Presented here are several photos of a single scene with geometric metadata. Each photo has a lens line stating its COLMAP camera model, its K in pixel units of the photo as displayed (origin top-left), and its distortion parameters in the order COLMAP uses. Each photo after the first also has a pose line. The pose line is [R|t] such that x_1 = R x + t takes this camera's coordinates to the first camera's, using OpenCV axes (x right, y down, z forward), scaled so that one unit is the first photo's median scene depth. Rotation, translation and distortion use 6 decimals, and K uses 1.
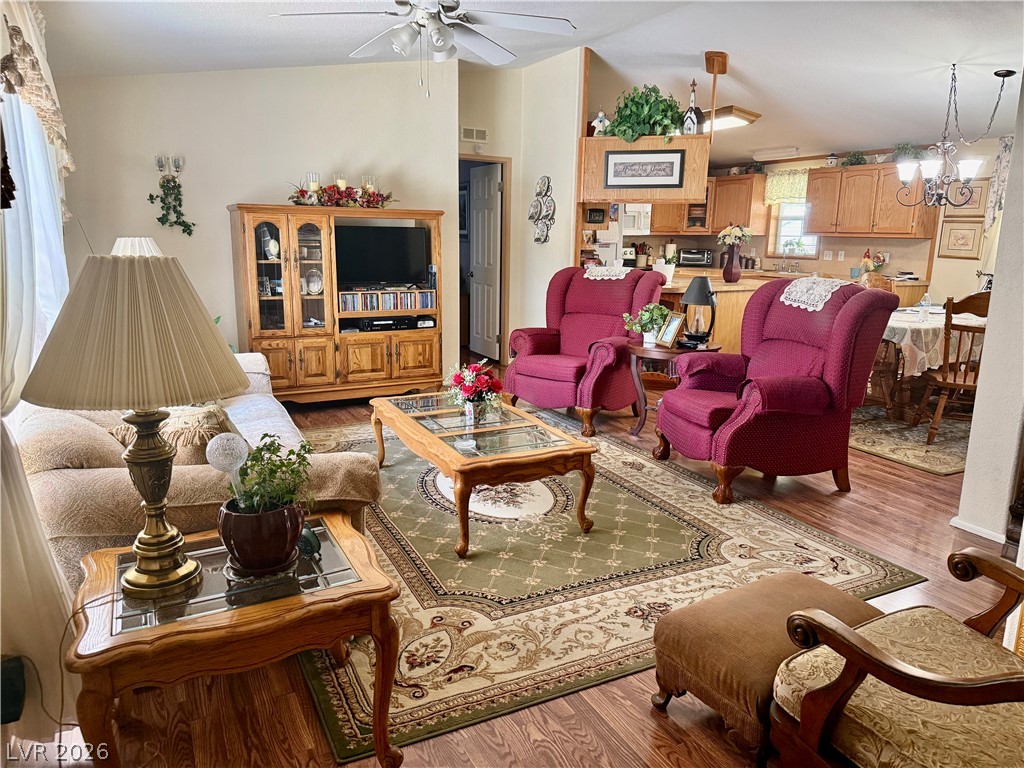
lens RADIAL K [[714.1, 0, 513.9], [0, 714.1, 394.3], [0, 0, 1]] dist [0.058986, -0.080311]
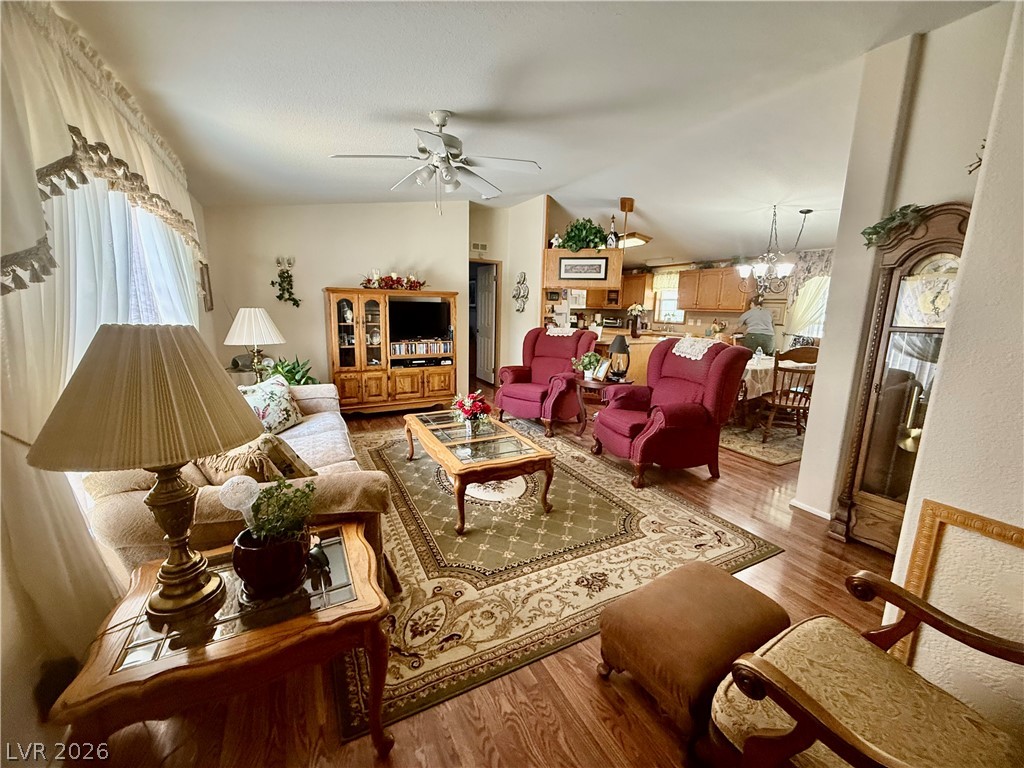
lens RADIAL K [[408.2, 0, 511.2], [0, 408.2, 386.2], [0, 0, 1]] dist [-0.004939, 0.000976]
pose [[0.999906, 0.006258, 0.012223, 0.011400], [-0.005916, 0.999595, -0.027846, -0.027395], [-0.012392, 0.027771, 0.999538, 0.117127]]
